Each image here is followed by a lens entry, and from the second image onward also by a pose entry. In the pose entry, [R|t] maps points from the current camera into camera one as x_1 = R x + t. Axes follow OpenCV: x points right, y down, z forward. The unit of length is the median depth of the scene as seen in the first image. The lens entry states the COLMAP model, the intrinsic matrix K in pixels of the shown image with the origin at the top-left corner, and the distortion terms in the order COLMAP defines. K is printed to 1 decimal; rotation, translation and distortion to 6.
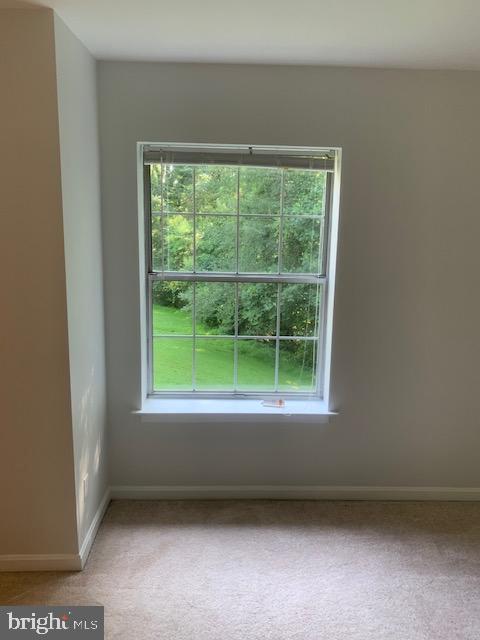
lens RADIAL K [[480.6, 0, 238.9], [0, 480.6, 309.9], [0, 0, 1]] dist [-0.006520, -0.009849]
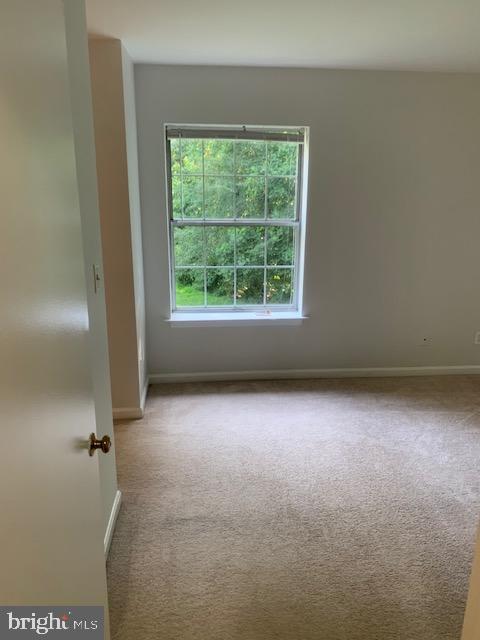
lens RADIAL K [[480.6, 0, 238.9], [0, 480.6, 309.9], [0, 0, 1]] dist [-0.006520, -0.009849]
pose [[0.997655, -0.028893, 0.062052, -0.088898], [0.023666, 0.996238, 0.083371, 0.069656], [-0.064227, -0.081707, 0.994585, -0.402677]]
